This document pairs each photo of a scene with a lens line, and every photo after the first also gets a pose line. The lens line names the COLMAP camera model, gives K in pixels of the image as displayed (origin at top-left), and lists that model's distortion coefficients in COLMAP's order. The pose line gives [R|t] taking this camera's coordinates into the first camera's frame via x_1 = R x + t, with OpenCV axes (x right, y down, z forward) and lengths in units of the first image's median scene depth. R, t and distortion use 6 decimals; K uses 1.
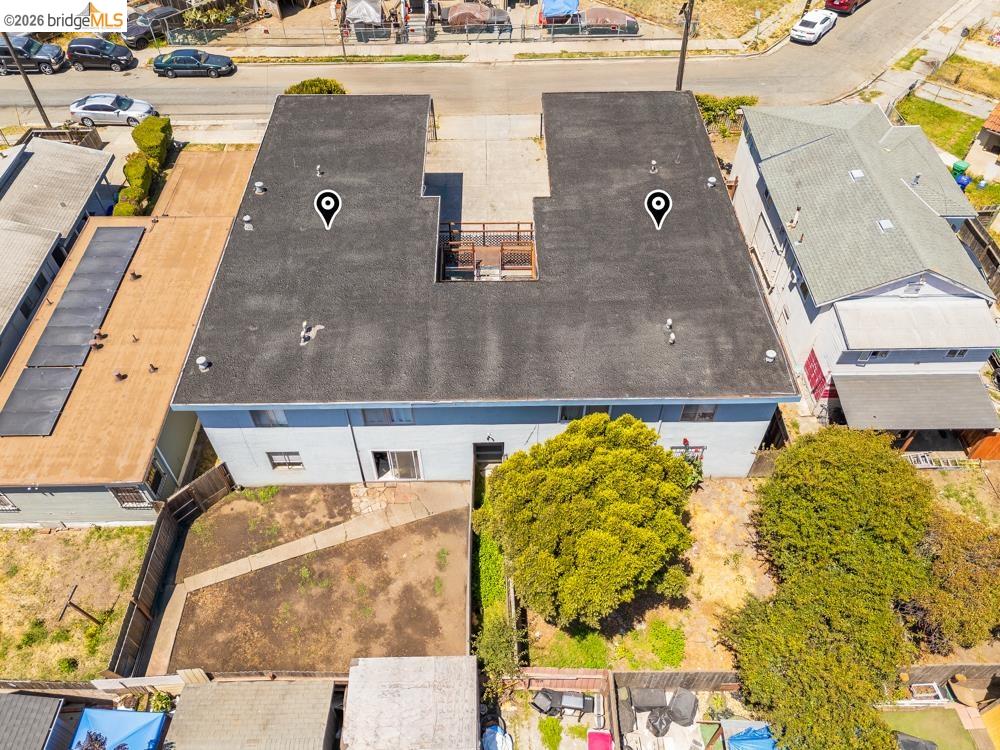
lens RADIAL K [[747.5, 0, 497.1], [0, 747.5, 380.2], [0, 0, 1]] dist [0.067972, -0.054387]
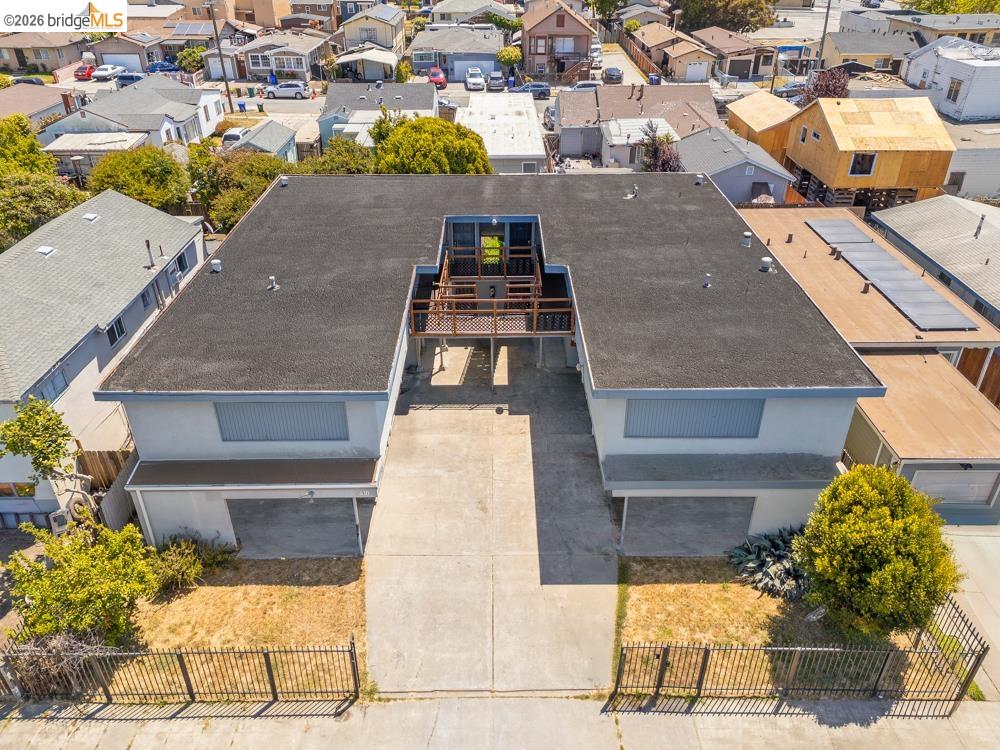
lens RADIAL K [[747.5, 0, 499.1], [0, 747.5, 379.6], [0, 0, 1]] dist [0.067972, -0.054387]
pose [[-0.999898, 0.004764, 0.013475, -0.038652], [0.014071, 0.162850, 0.986550, -1.193924], [0.002505, 0.986639, -0.162901, 1.430459]]
